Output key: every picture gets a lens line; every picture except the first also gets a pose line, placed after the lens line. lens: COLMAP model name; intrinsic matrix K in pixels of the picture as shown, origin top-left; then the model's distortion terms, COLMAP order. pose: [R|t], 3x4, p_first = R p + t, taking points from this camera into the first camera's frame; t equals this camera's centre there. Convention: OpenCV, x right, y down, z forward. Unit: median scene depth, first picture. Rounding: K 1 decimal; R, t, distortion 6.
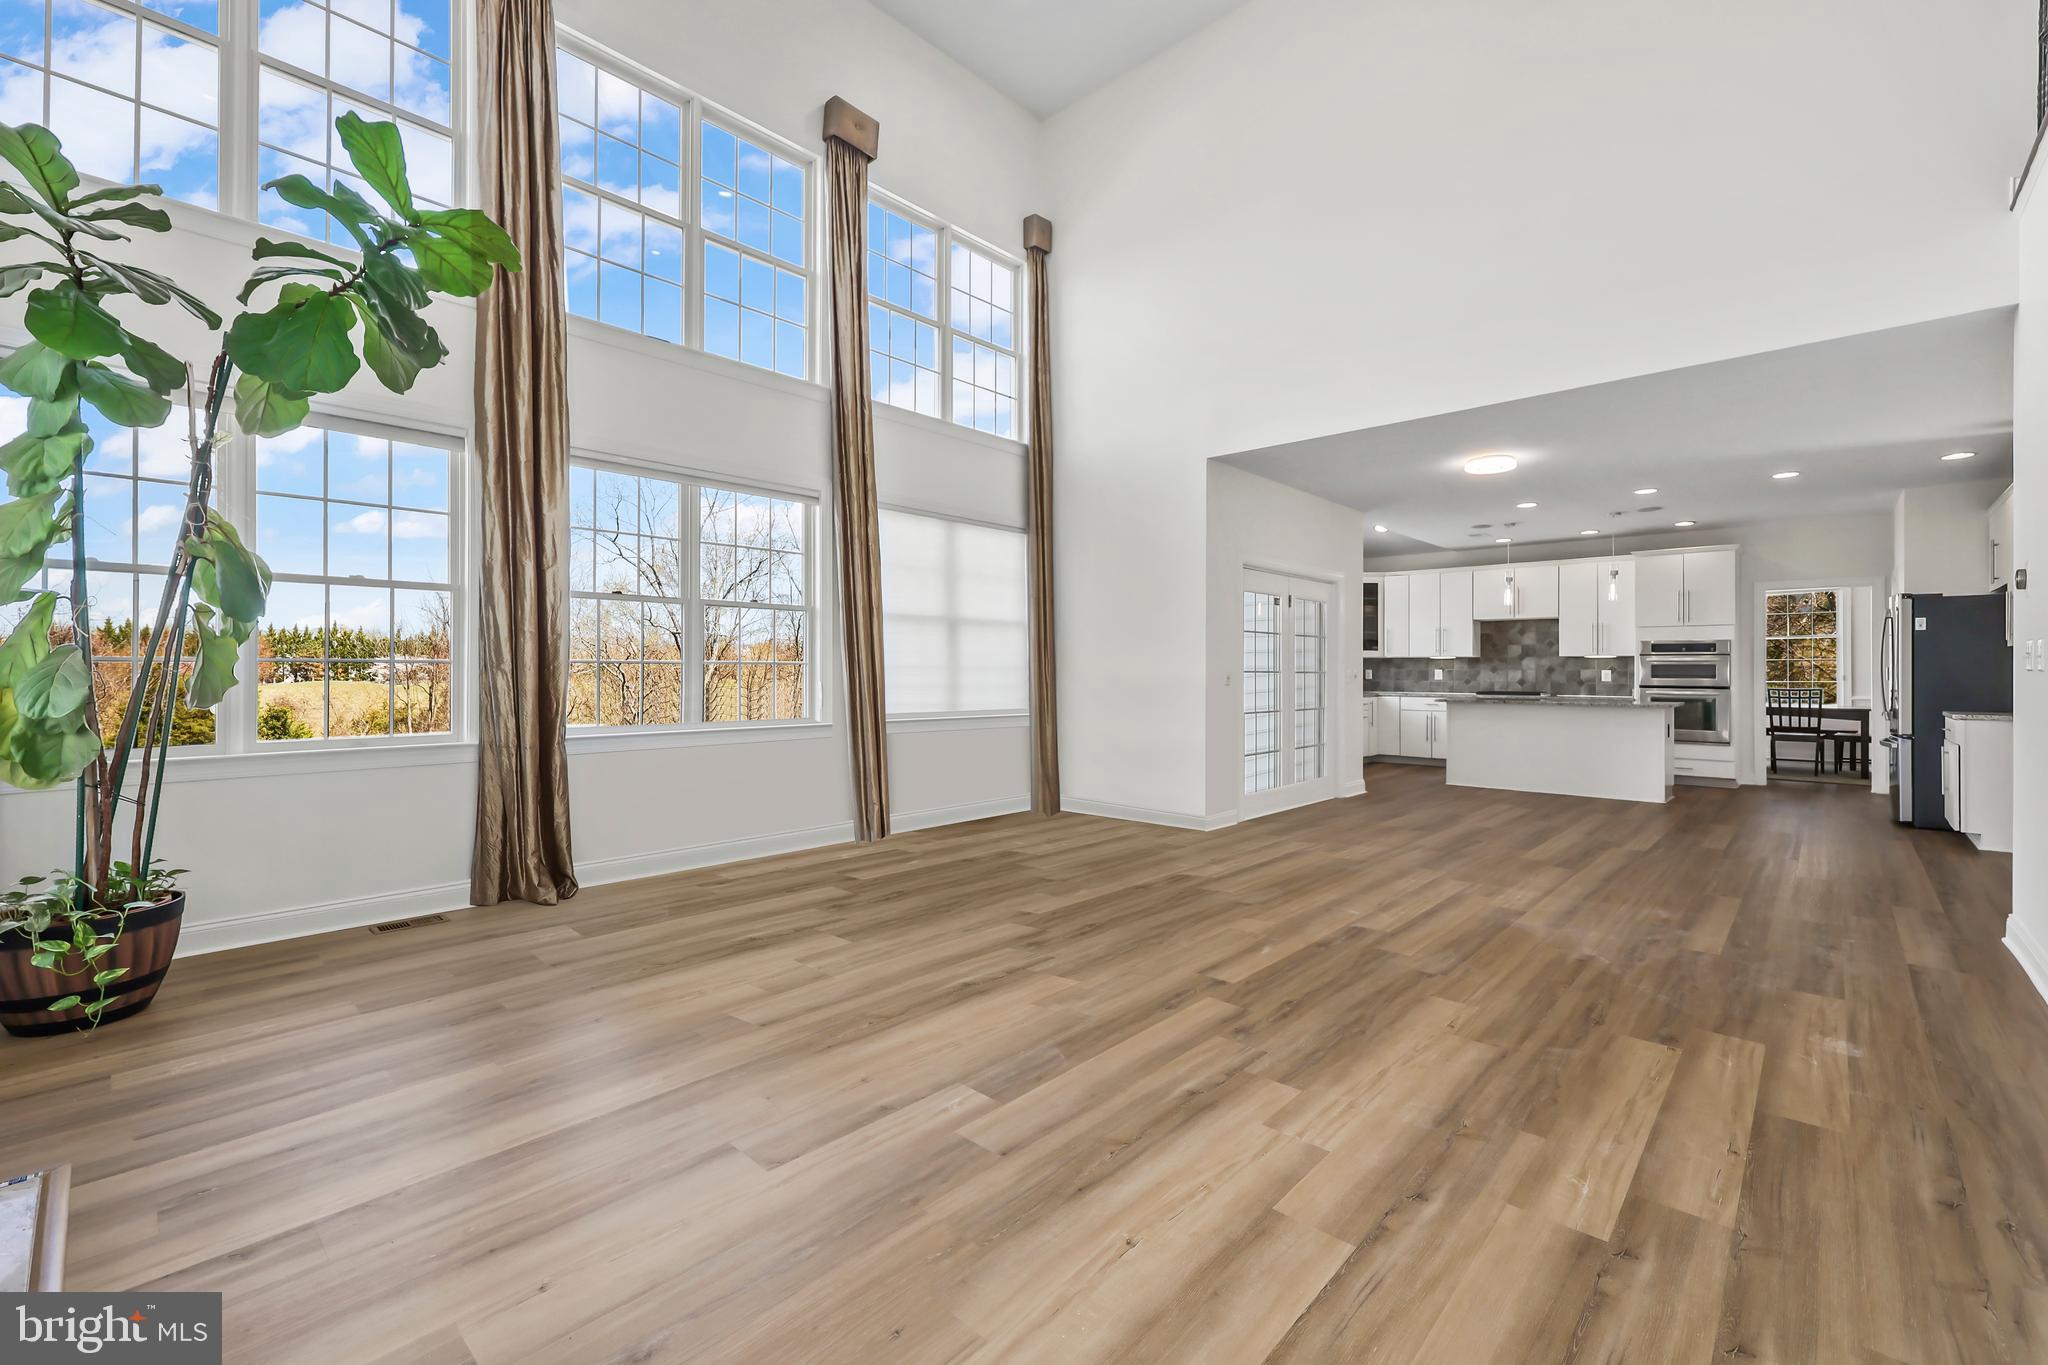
lens RADIAL K [[857.1, 0, 1024.0], [0, 857.1, 682.5], [0, 0, 1]] dist [-0.000939, 0.000042]
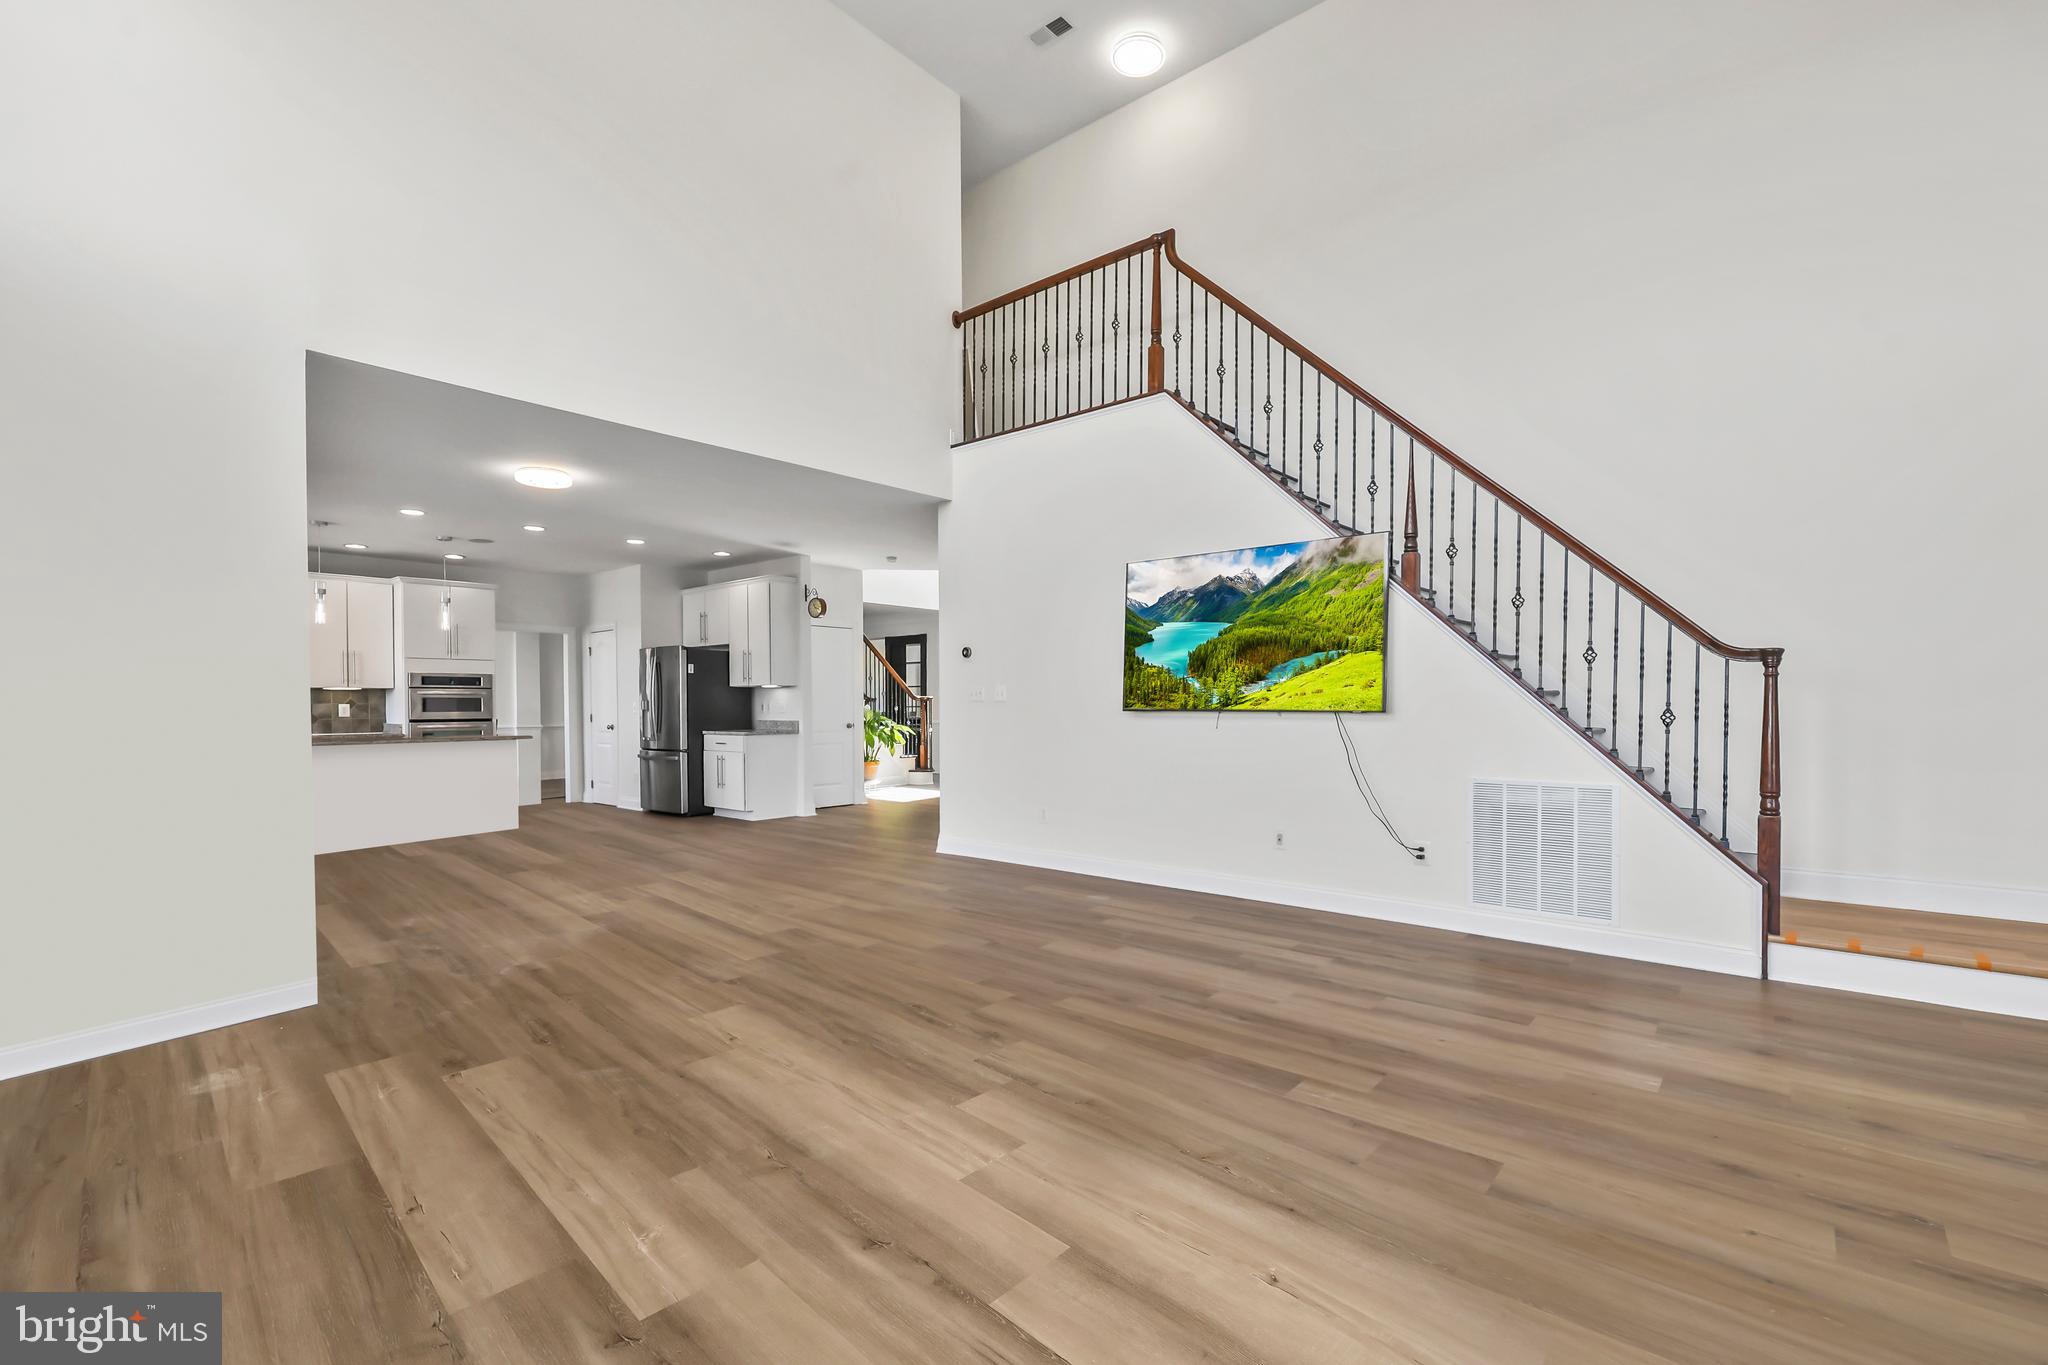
lens RADIAL K [[899.3, 0, 1034.3], [0, 899.3, 727.0], [0, 0, 1]] dist [0.000421, 0.000026]
pose [[-0.057318, -0.027162, 0.997986, -1.039265], [0.015215, 0.999490, 0.028076, -0.018177], [-0.998240, 0.016794, -0.056875, 1.236277]]
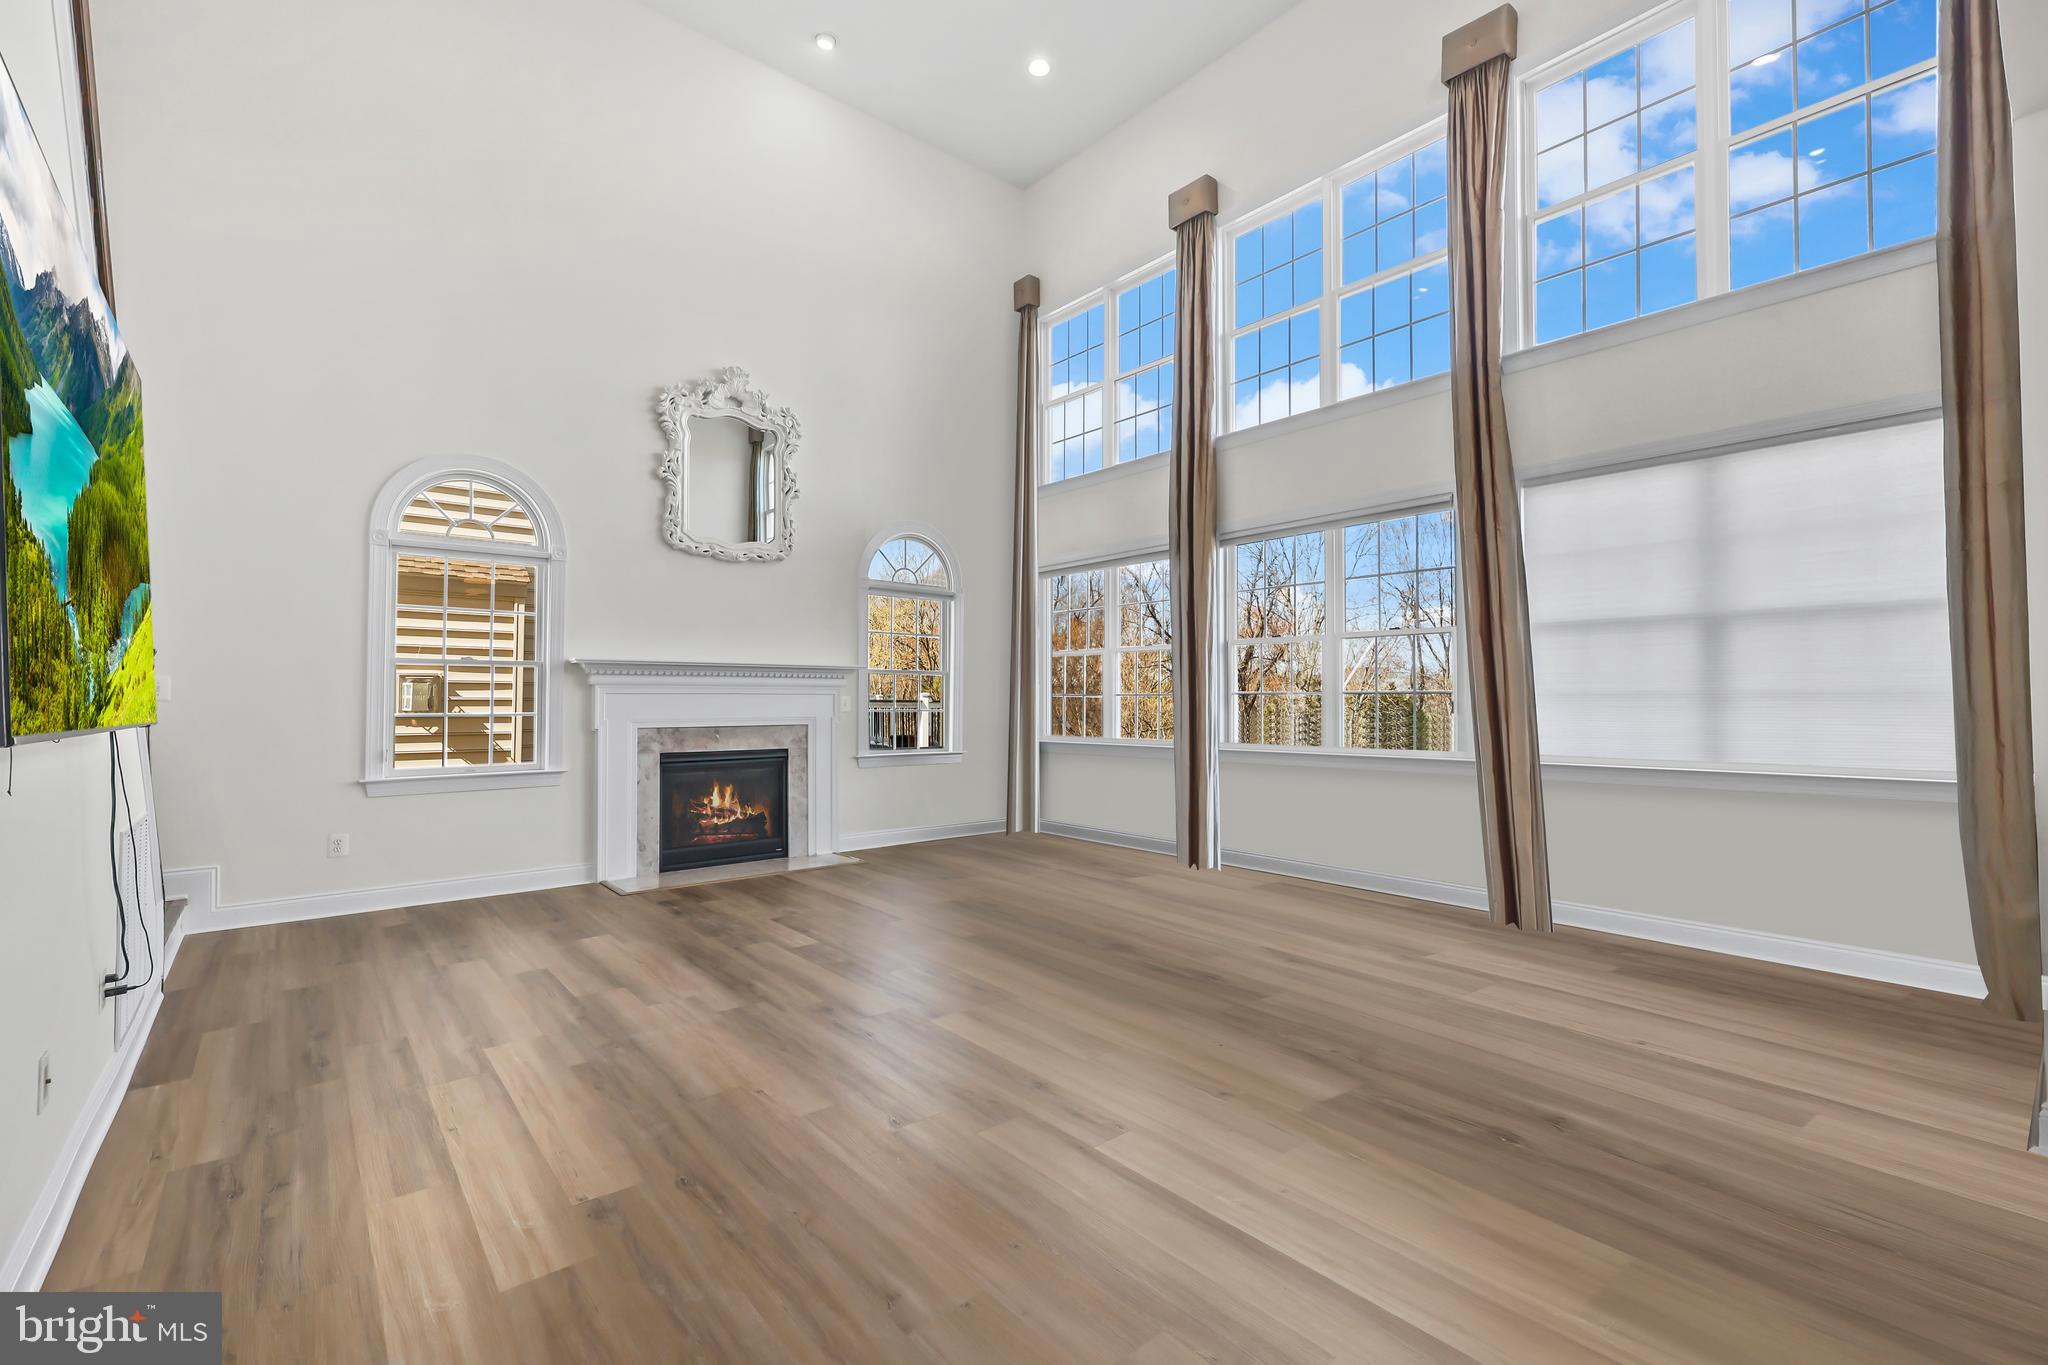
lens RADIAL K [[857.1, 0, 1024.0], [0, 857.1, 682.5], [0, 0, 1]] dist [-0.000939, 0.000042]
pose [[-0.105645, -0.017582, -0.994248, 1.458047], [-0.010490, 0.999808, -0.016566, -0.028008], [0.994349, 0.008680, -0.105809, 1.442374]]
